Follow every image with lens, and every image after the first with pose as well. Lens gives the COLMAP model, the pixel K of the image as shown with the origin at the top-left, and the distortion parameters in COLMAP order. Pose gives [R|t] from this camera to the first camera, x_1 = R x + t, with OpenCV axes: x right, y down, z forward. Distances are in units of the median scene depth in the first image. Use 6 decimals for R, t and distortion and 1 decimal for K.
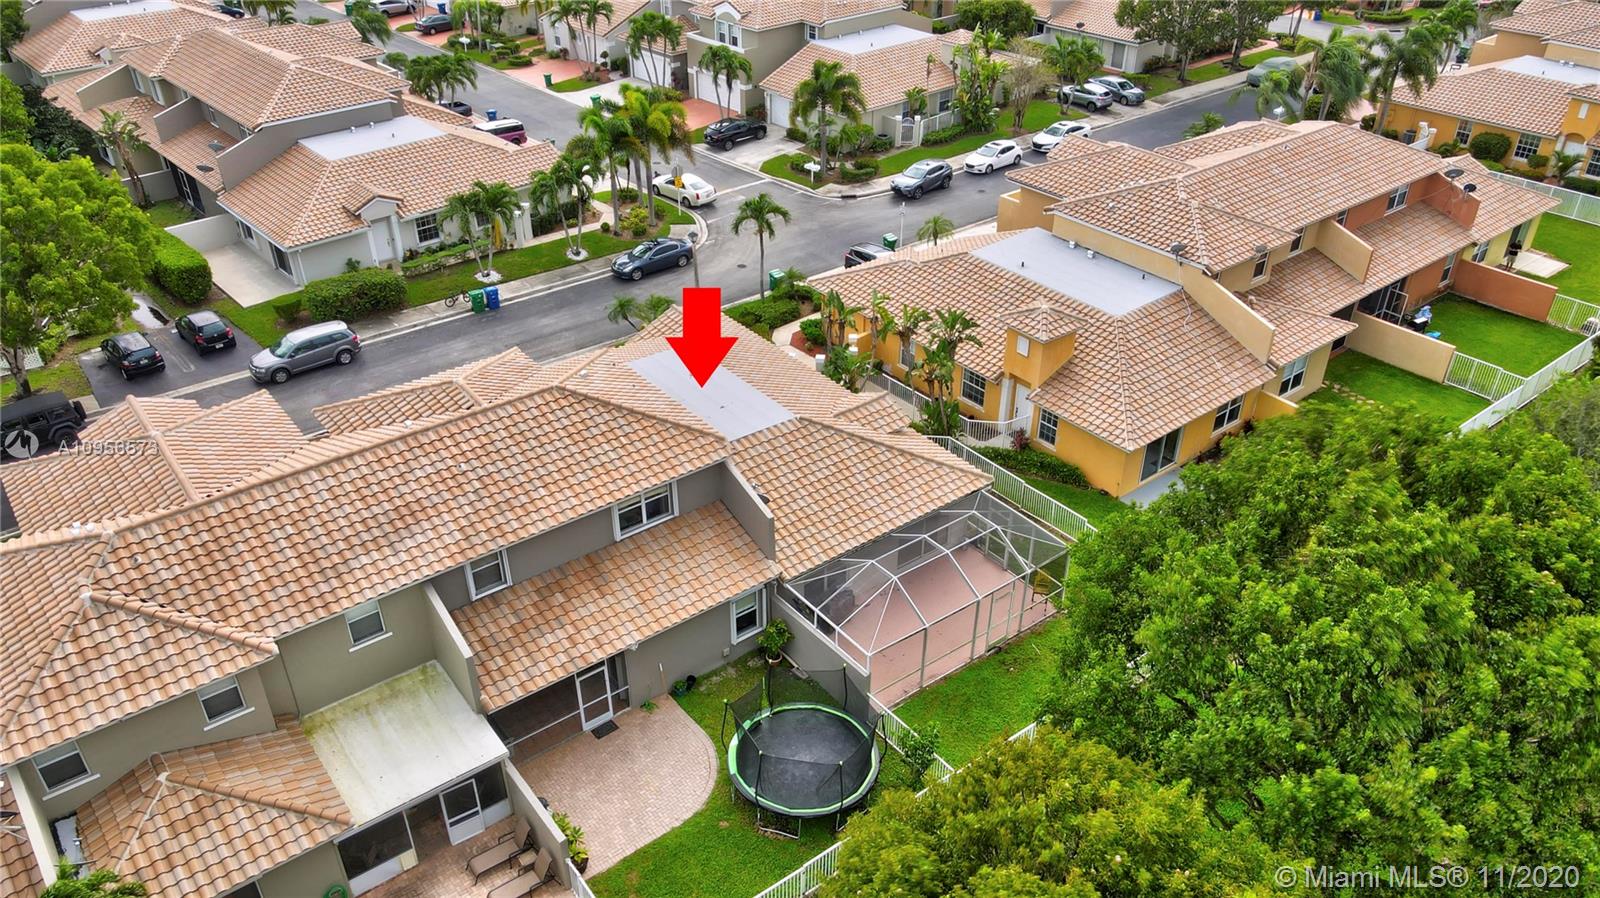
lens RADIAL K [[1208.4, 0, 903.9], [0, 1208.4, 452.0], [0, 0, 1]] dist [0.000241, 0.000193]
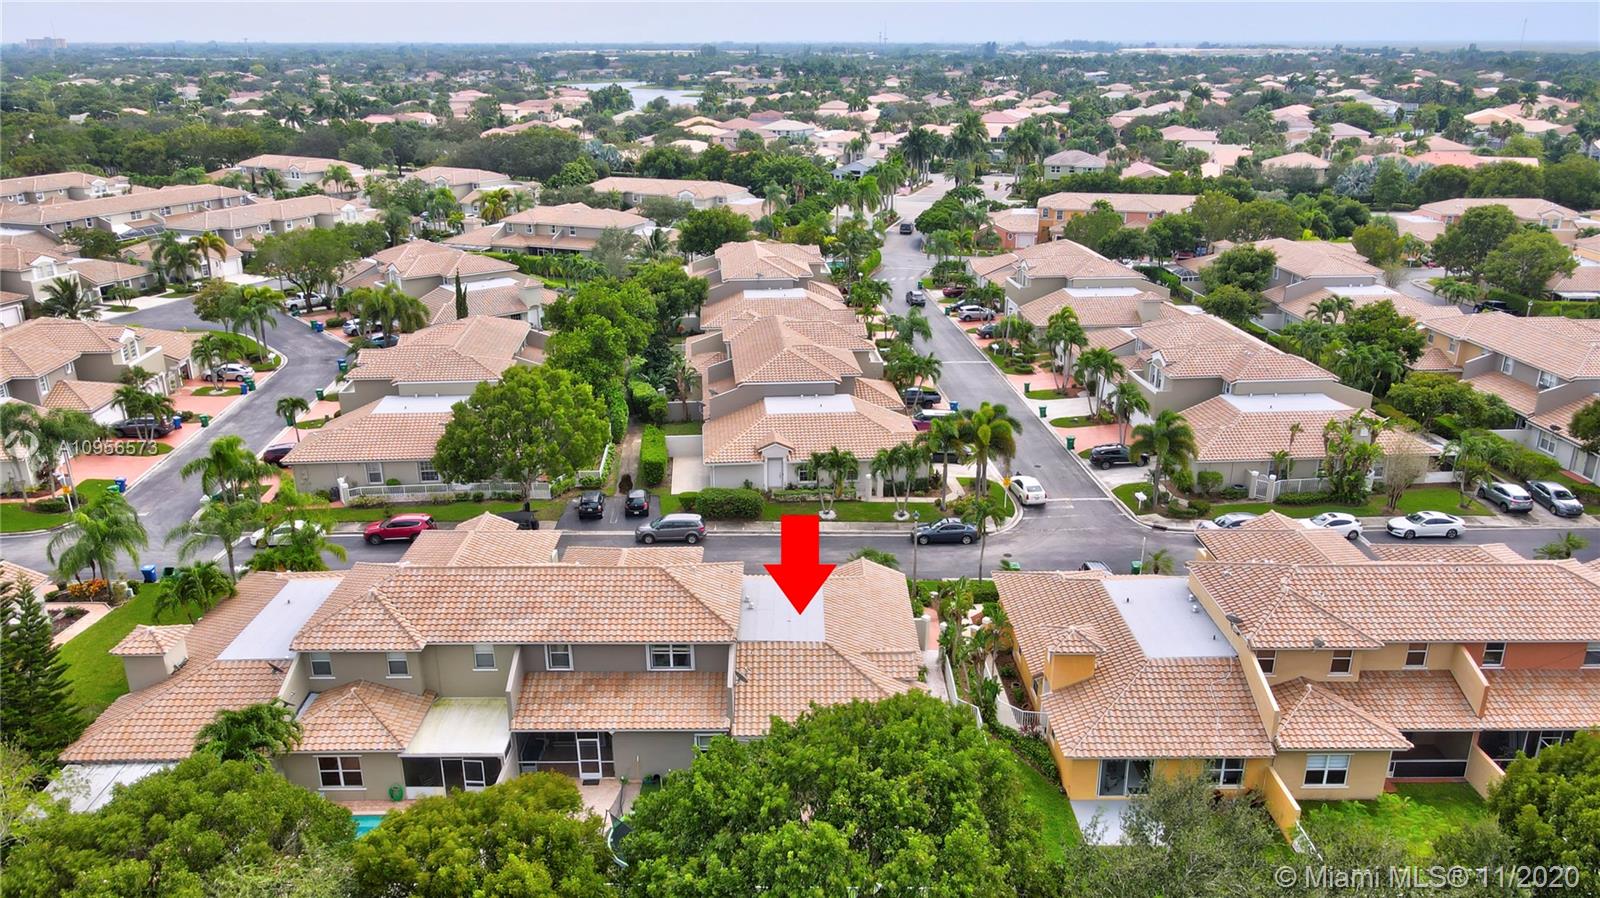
lens RADIAL K [[1170.2, 0, 800.0], [0, 1170.2, 449.0], [0, 0, 1]] dist [0.003750, 0.000110]
pose [[0.801811, 0.197902, -0.563857, 0.353597], [-0.326695, 0.935248, -0.136311, -0.025140], [0.500370, 0.293505, 0.814546, -0.103091]]
